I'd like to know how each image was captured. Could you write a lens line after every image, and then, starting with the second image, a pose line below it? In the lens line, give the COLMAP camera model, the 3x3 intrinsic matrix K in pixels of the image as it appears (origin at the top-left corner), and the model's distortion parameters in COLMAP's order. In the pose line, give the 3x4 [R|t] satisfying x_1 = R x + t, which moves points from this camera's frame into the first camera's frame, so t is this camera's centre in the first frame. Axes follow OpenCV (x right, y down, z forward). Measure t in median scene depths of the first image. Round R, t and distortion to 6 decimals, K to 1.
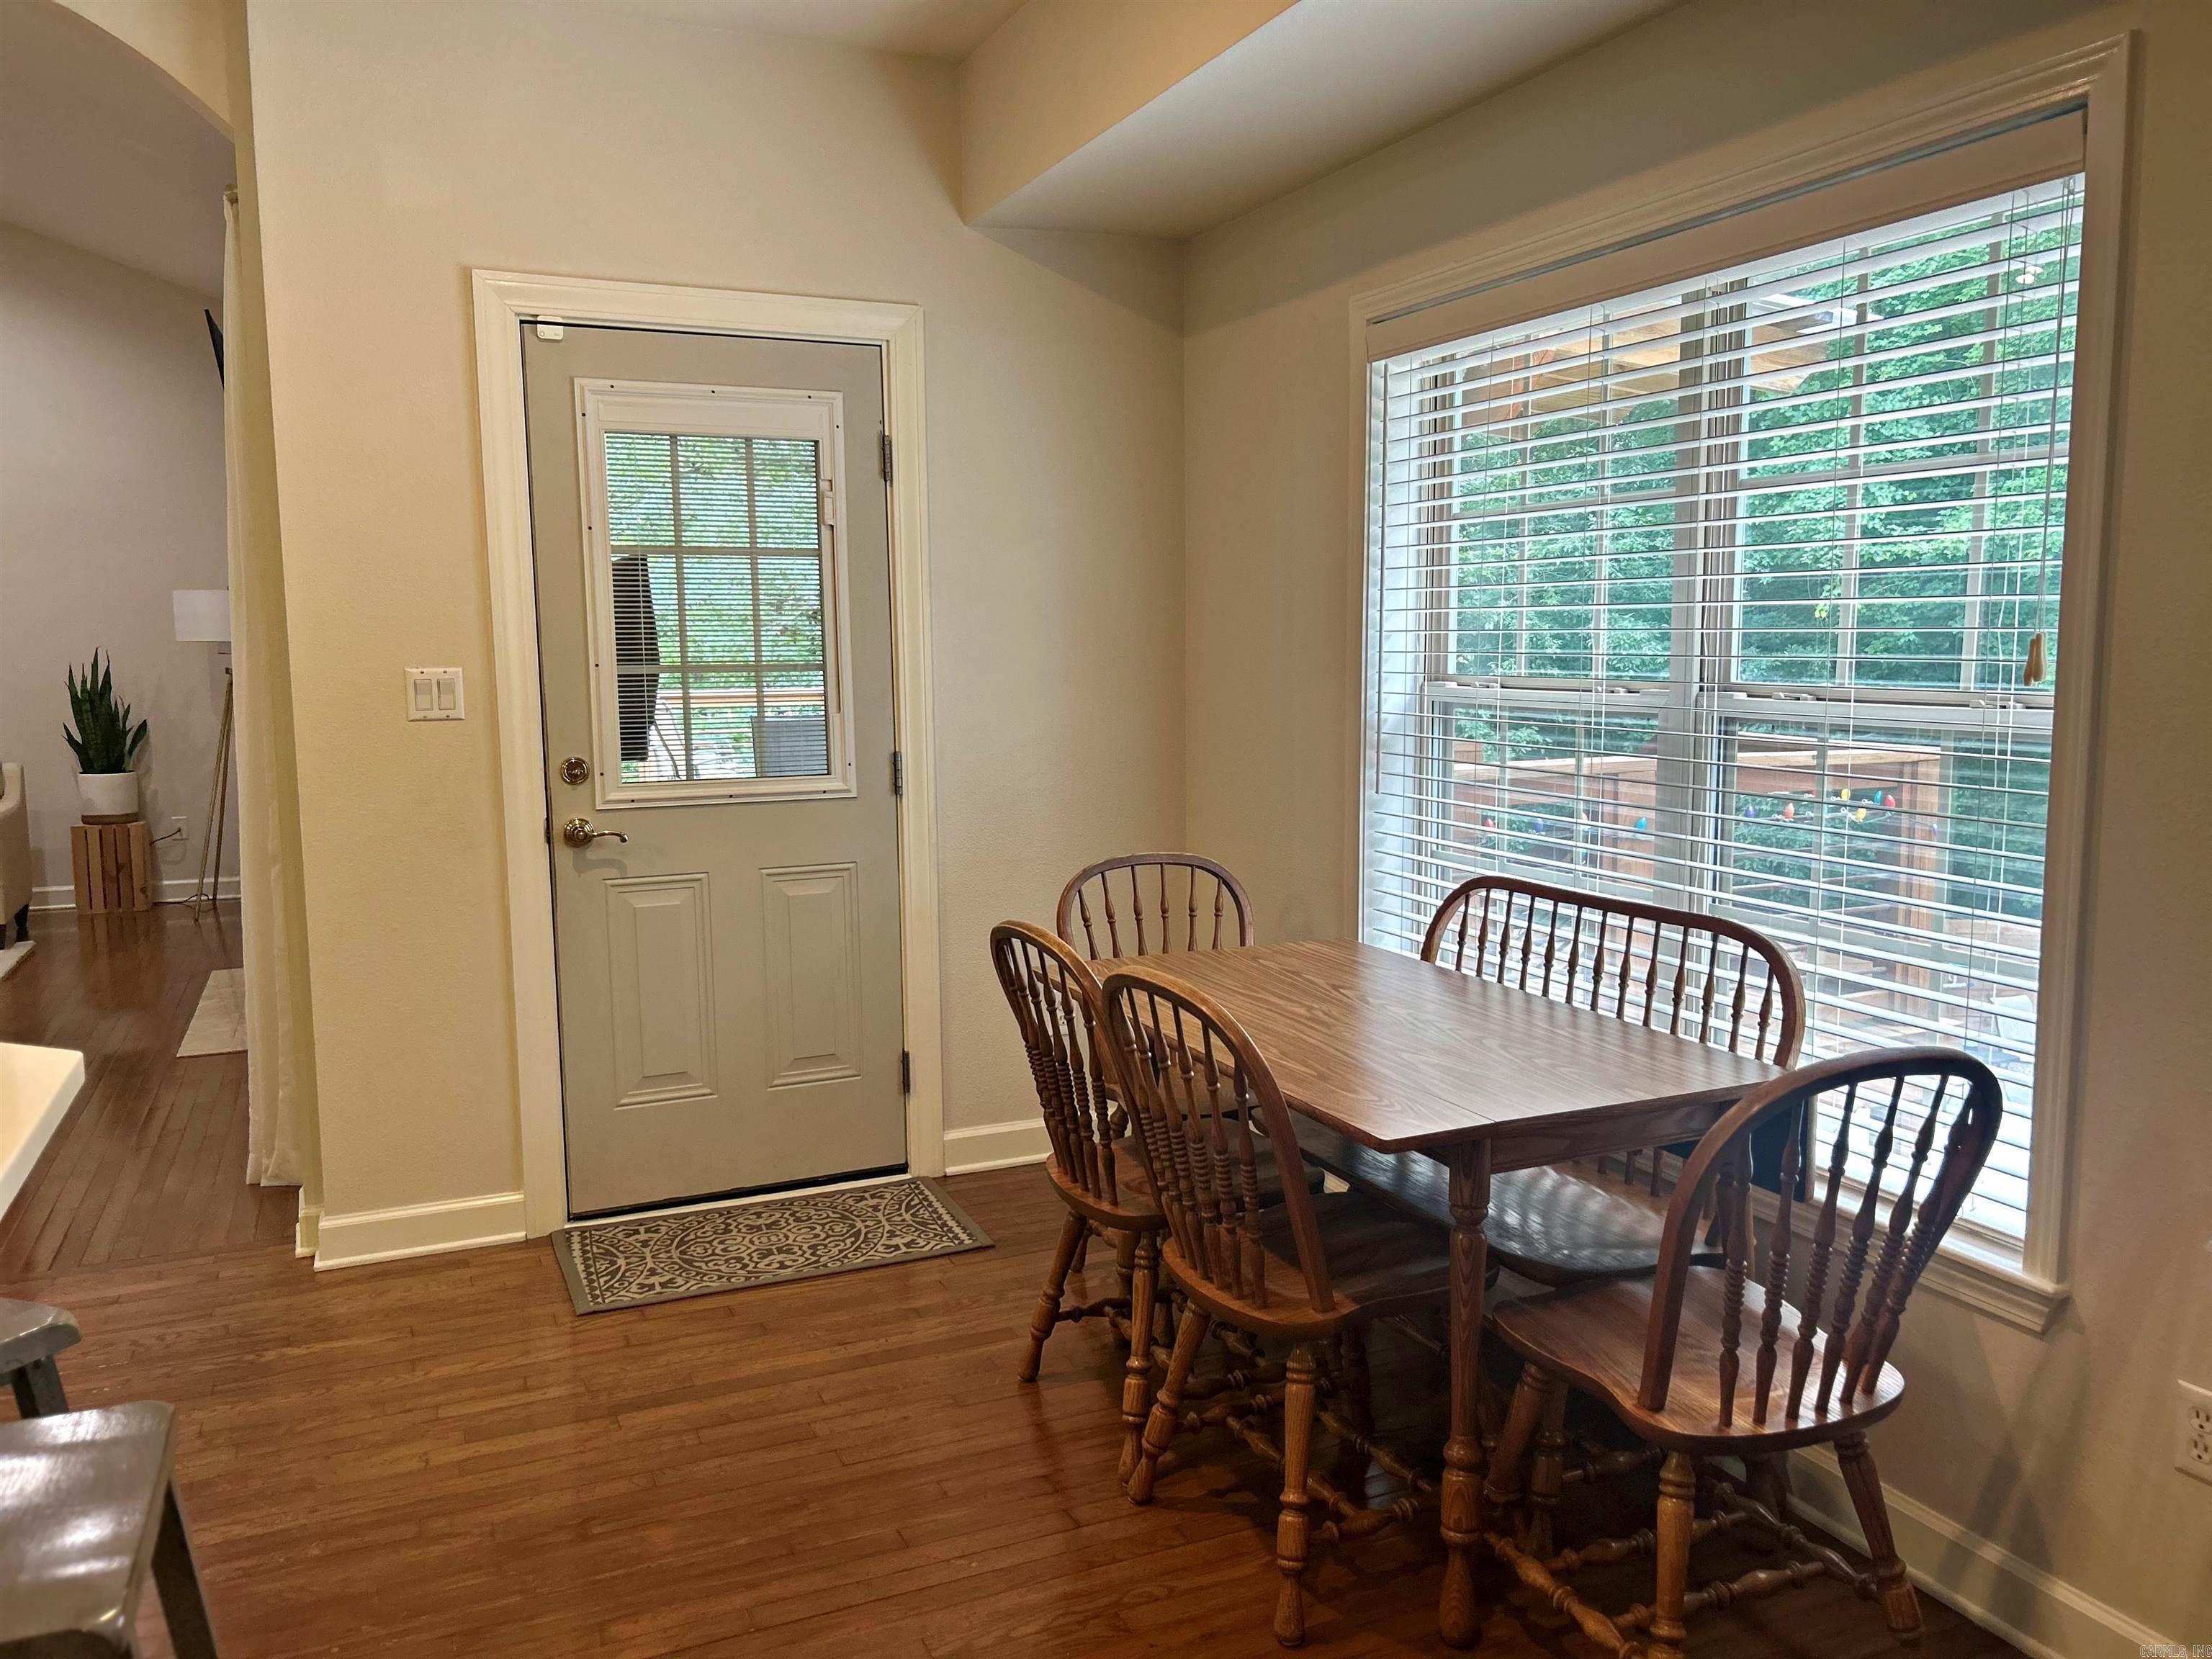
lens RADIAL K [[1669.8, 0, 1120.8], [0, 1669.8, 829.7], [0, 0, 1]] dist [0.046676, -0.048581]
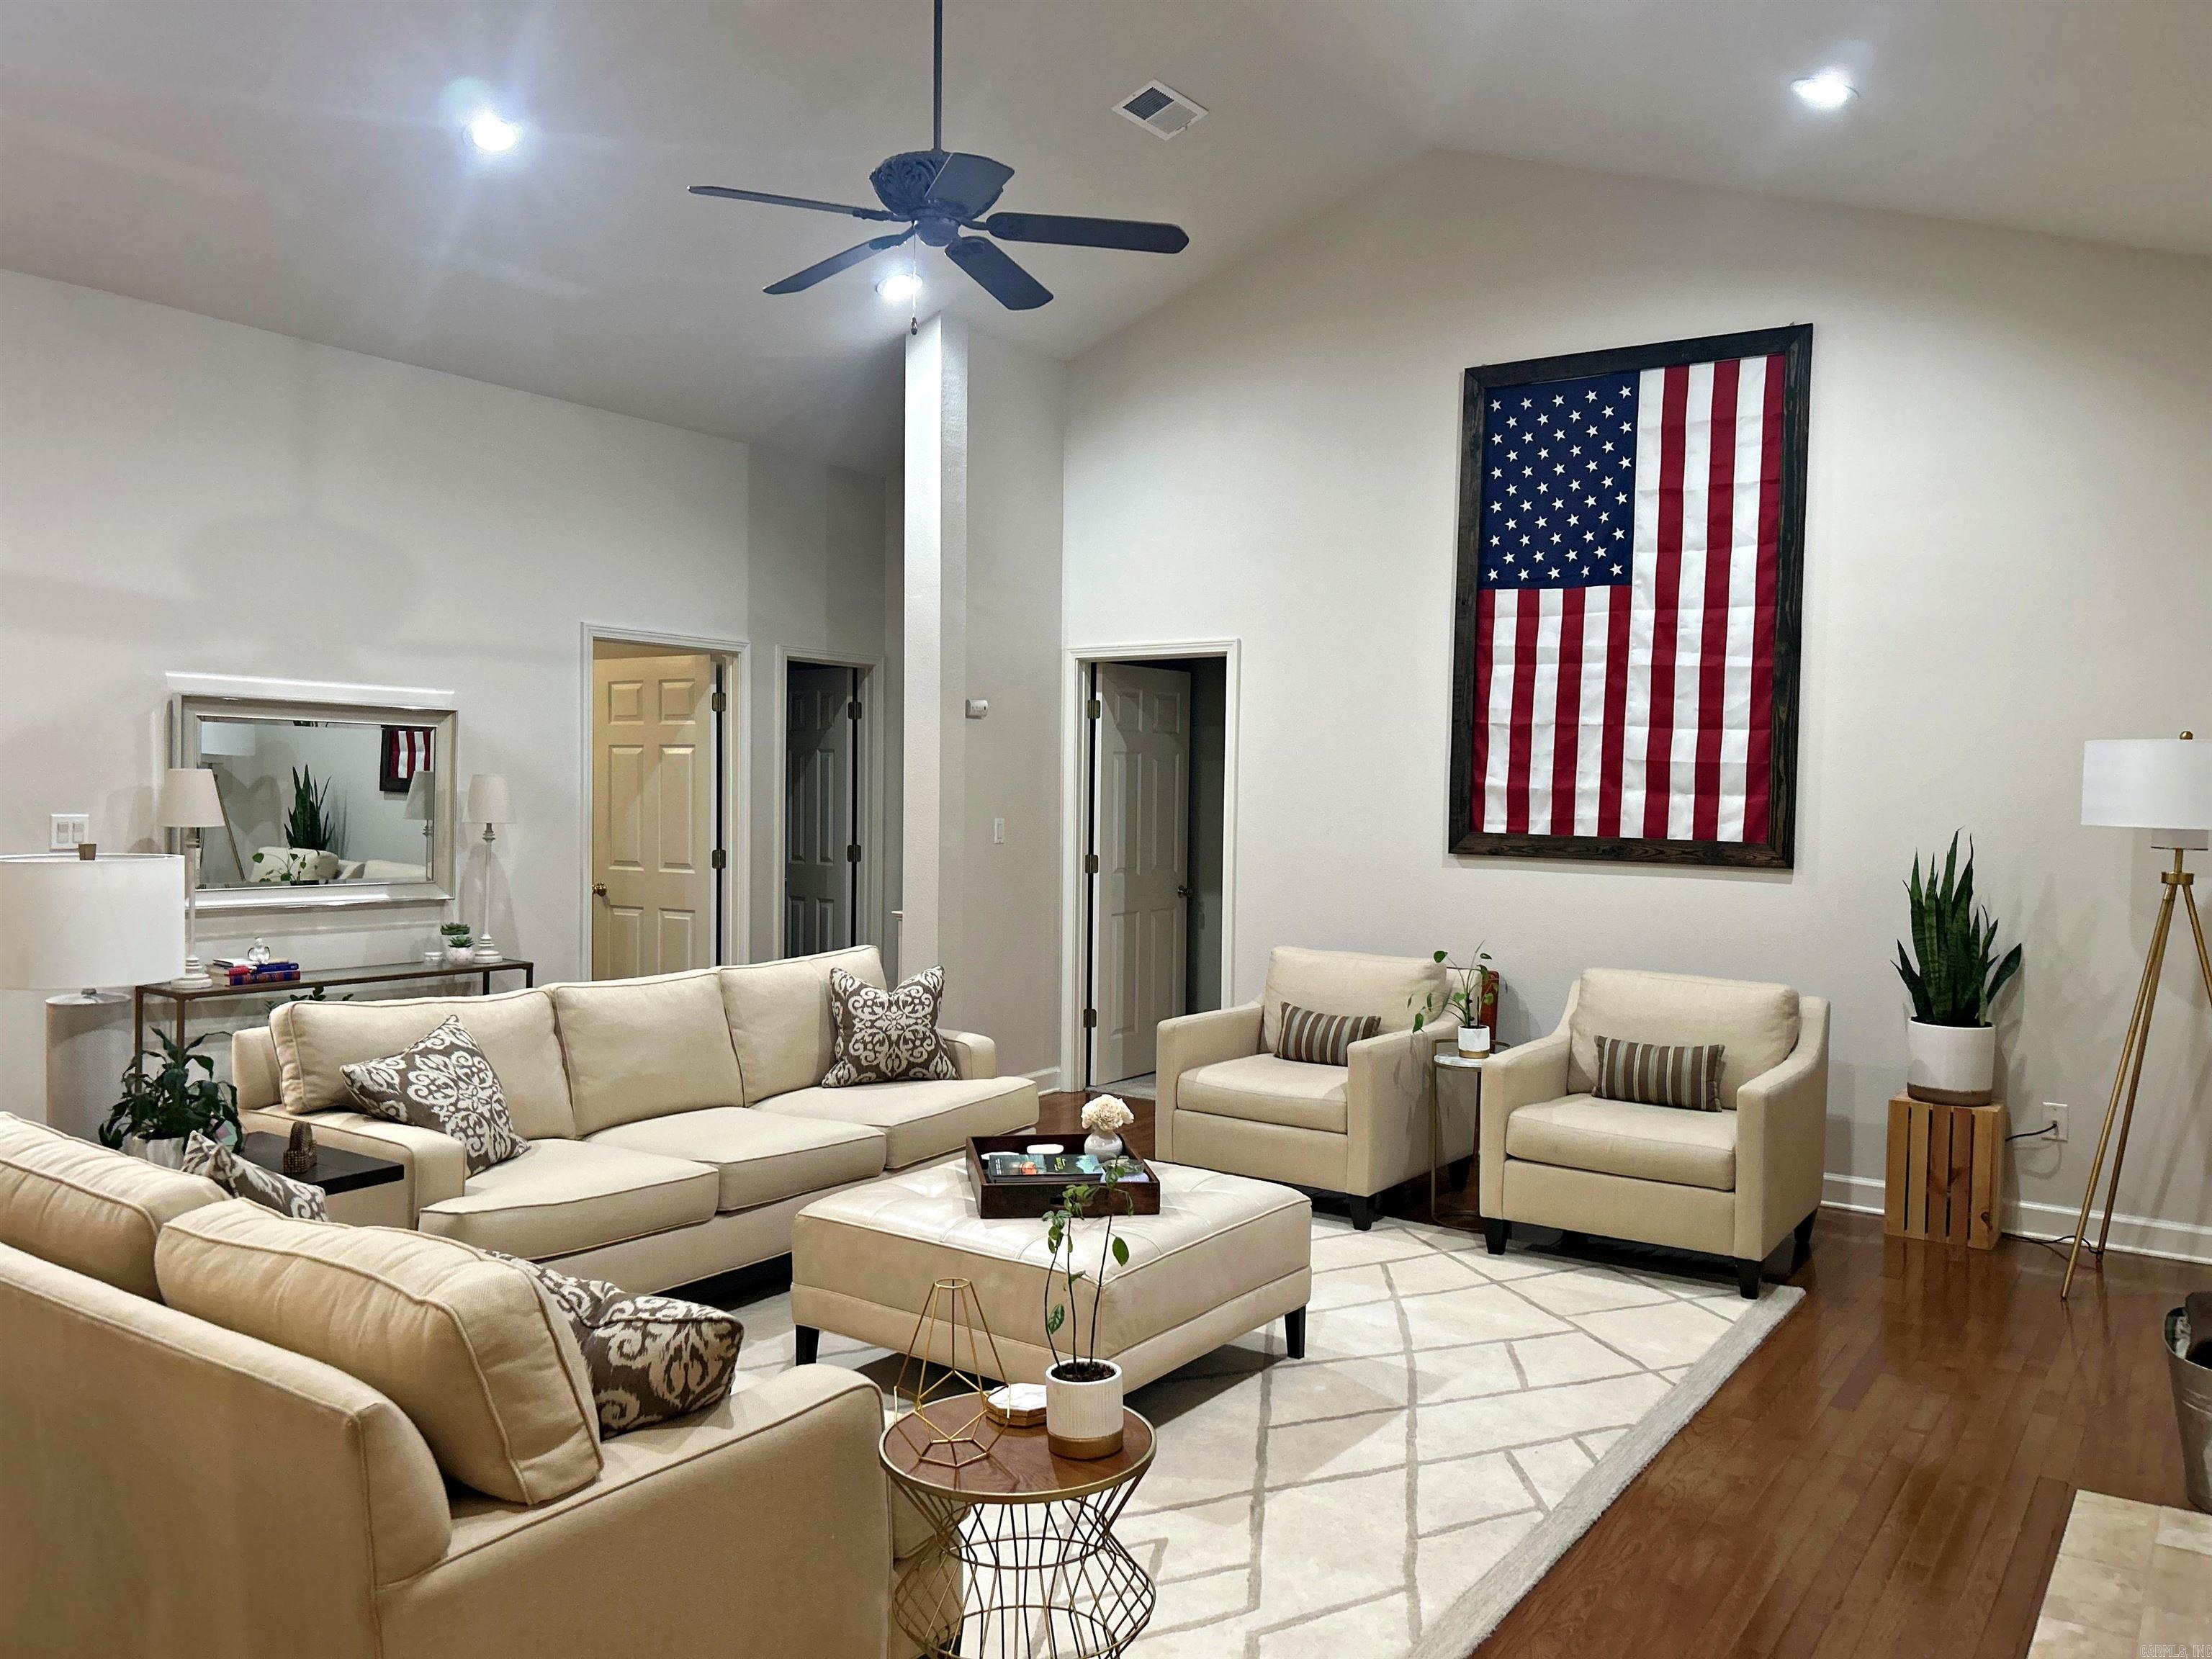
lens RADIAL K [[1669.8, 0, 1087.1], [0, 1669.8, 833.8], [0, 0, 1]] dist [0.046676, -0.048581]
pose [[0.501086, 0.042298, -0.864363, -0.531896], [-0.117782, 0.992844, -0.019695, -0.133938], [0.857345, 0.111675, 0.502482, 0.962364]]
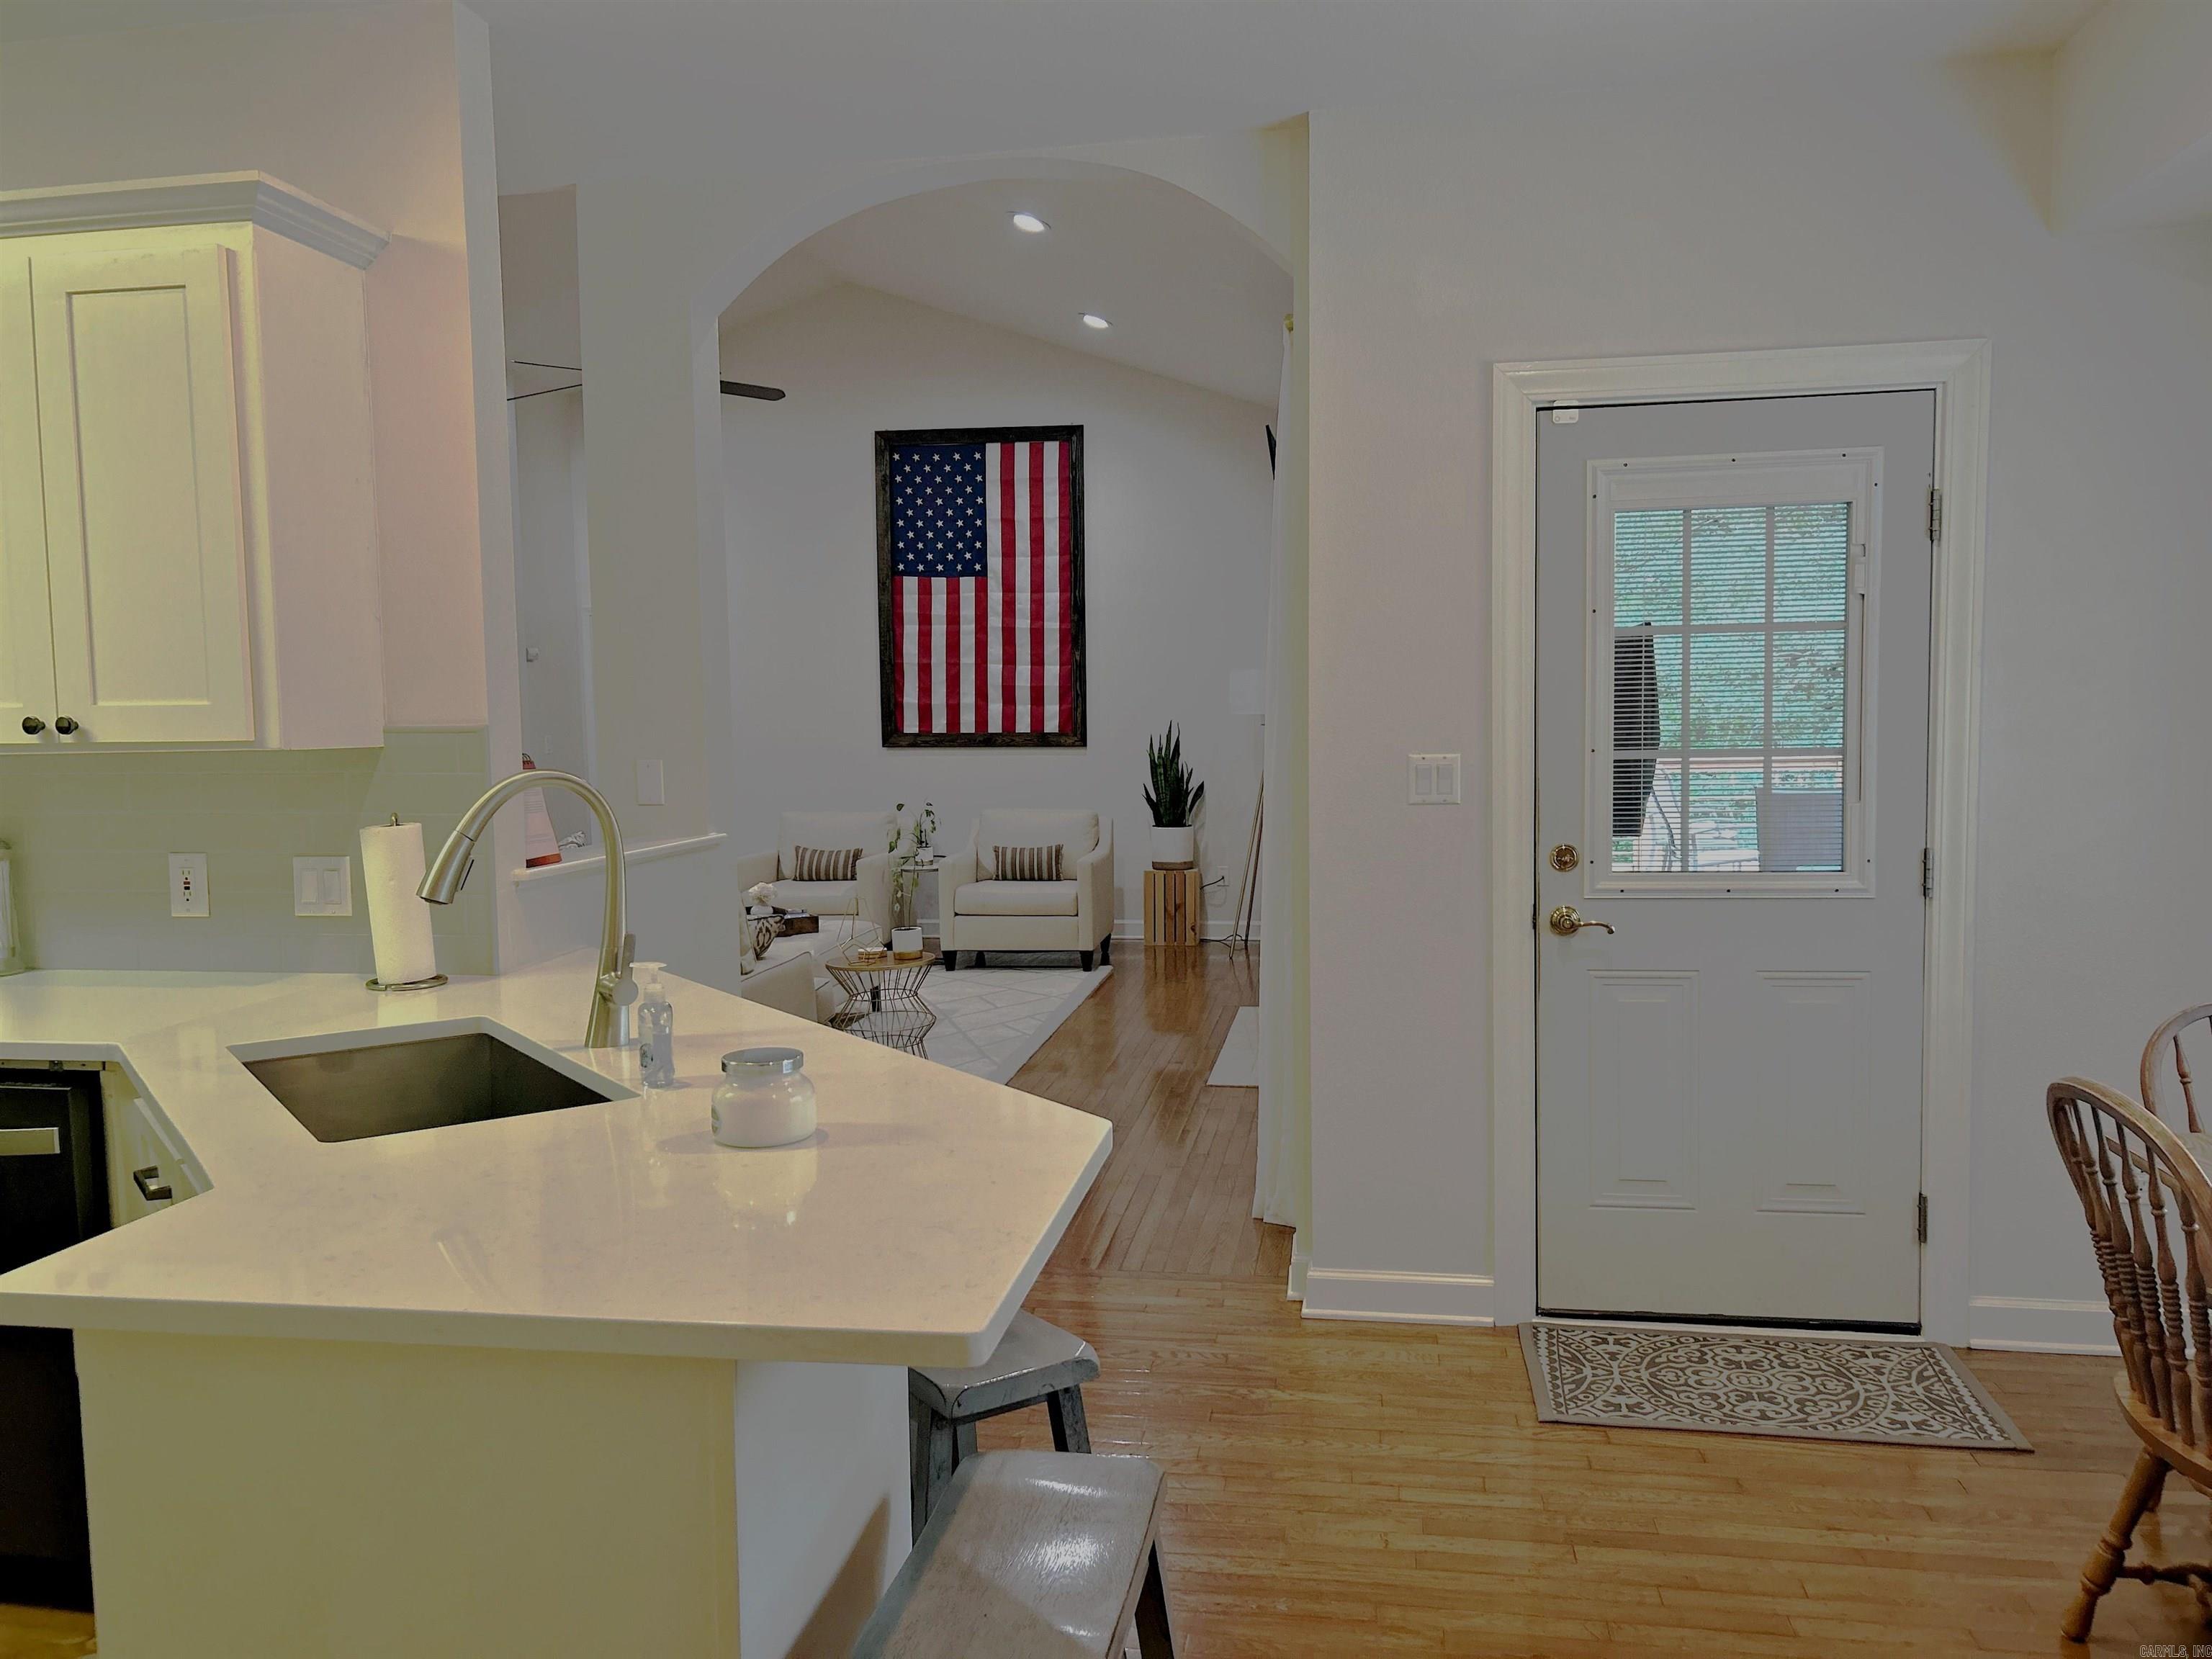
lens RADIAL K [[1669.8, 0, 1091.4], [0, 1669.8, 844.2], [0, 0, 1]] dist [0.046676, -0.048581]
pose [[0.828941, 0.040517, -0.557867, -0.007225], [-0.055229, 0.998428, -0.009551, -0.018516], [0.556603, 0.038727, 0.829875, 0.029376]]
